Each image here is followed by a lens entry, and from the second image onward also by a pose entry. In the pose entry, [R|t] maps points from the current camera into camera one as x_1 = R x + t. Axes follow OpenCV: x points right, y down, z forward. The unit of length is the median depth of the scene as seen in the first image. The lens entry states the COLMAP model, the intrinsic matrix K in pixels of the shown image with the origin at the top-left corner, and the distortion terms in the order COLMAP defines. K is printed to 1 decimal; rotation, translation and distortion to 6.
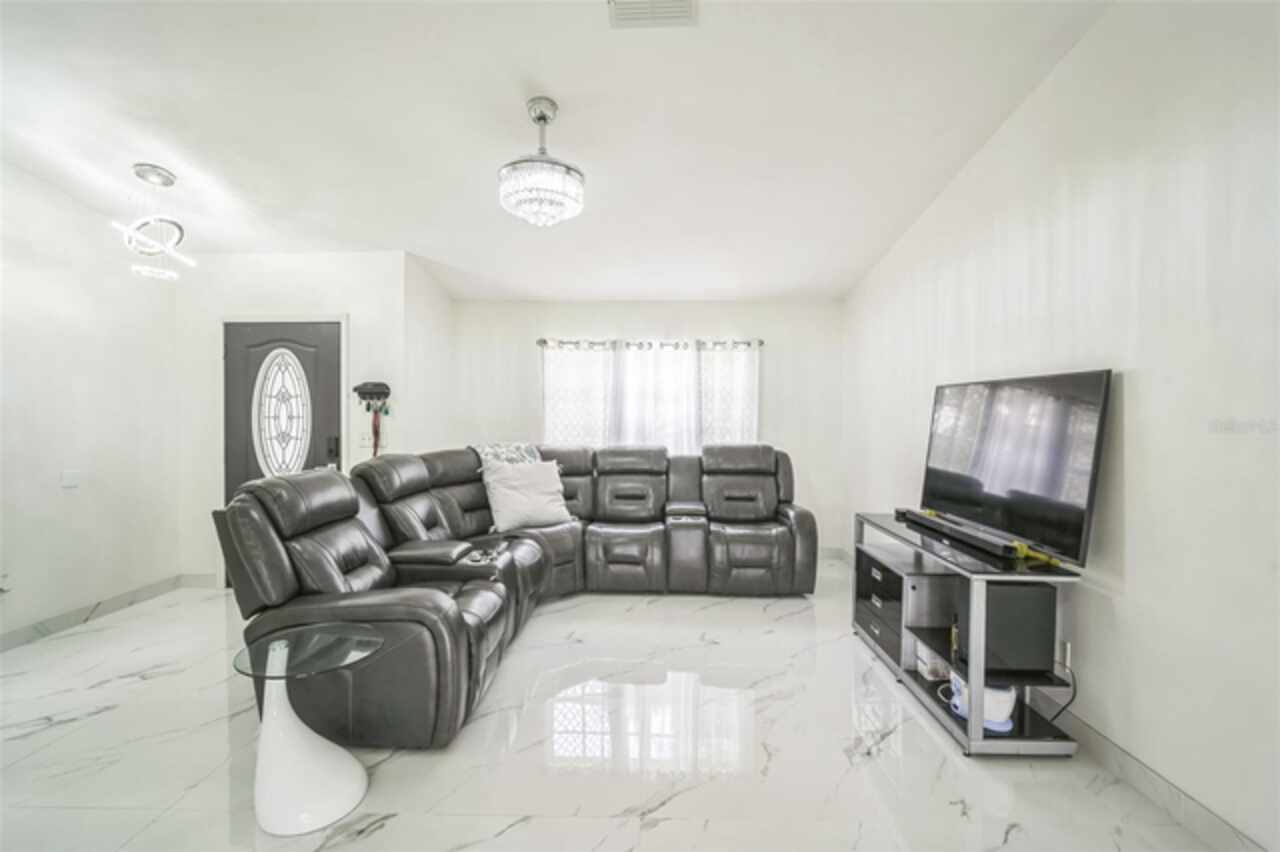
lens RADIAL K [[563.4, 0, 641.8], [0, 563.4, 419.5], [0, 0, 1]] dist [-0.008770, 0.001606]
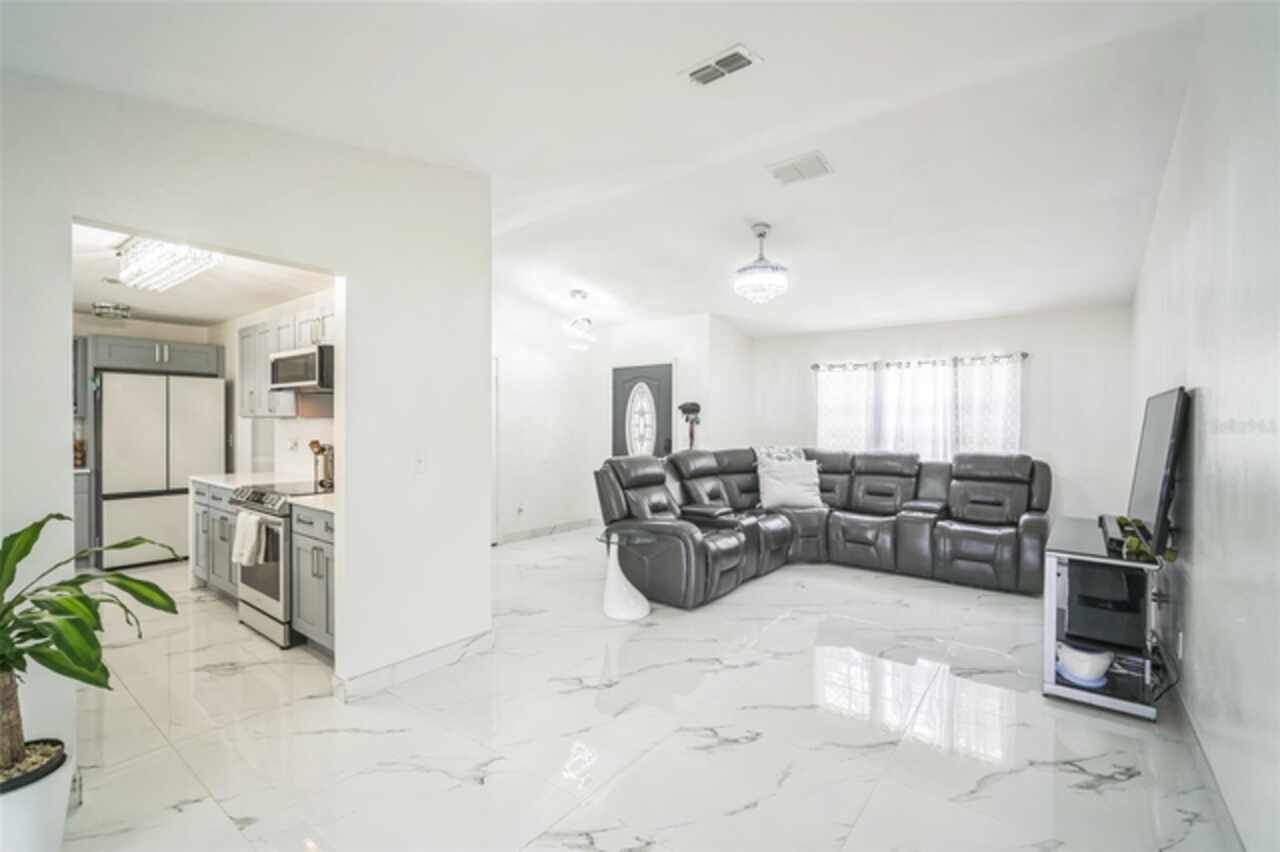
lens RADIAL K [[563.4, 0, 639.7], [0, 563.4, 426.7], [0, 0, 1]] dist [-0.008770, 0.001606]
pose [[0.805430, 0.005377, -0.592666, 0.308018], [-0.007906, 0.999967, -0.001671, 0.001593], [0.592638, 0.006032, 0.805446, -0.292839]]
